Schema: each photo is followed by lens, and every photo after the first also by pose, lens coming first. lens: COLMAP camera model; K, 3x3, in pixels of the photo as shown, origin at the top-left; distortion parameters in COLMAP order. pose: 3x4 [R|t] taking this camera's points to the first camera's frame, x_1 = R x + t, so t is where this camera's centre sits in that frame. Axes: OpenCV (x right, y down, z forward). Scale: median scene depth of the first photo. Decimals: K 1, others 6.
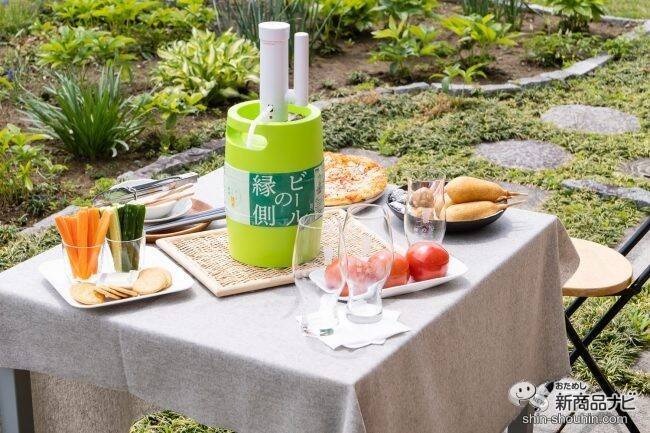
lens RADIAL K [[1227.3, 0, 311.2], [0, 1227.3, 203.2], [0, 0, 1]] dist [0.081018, 0.000000]
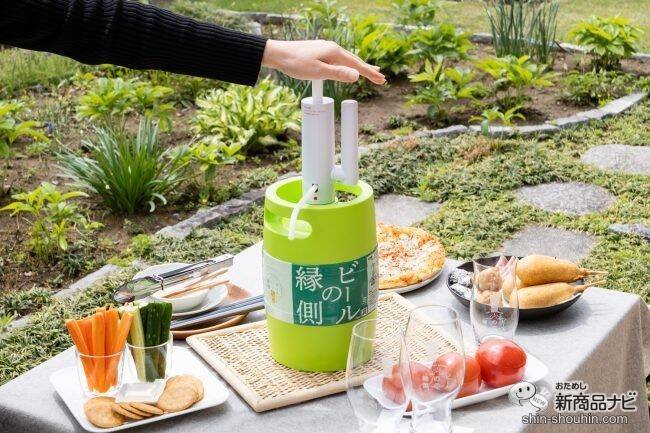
lens RADIAL K [[1172.9, 0, 328.1], [0, 1172.9, 215.5], [0, 0, 1]] dist [0.082823, 0.000000]
pose [[0.999664, -0.019439, -0.017142, -0.003264], [0.019144, 0.999669, -0.017214, -0.014160], [0.017471, 0.016880, 0.999705, 0.057430]]
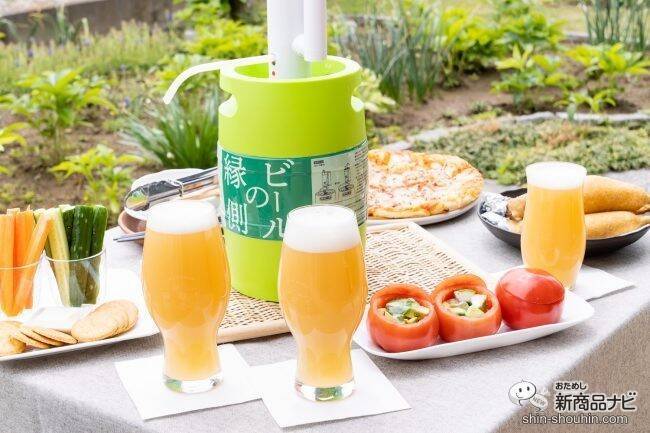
lens RADIAL K [[1121.4, 0, 302.7], [0, 1121.4, 251.8], [0, 0, 1]] dist [0.050409, 0.000000]
pose [[0.992104, 0.012054, -0.124836, 0.016106], [-0.010796, 0.999884, 0.010745, 0.005835], [0.124951, -0.009312, 0.992119, 0.131105]]
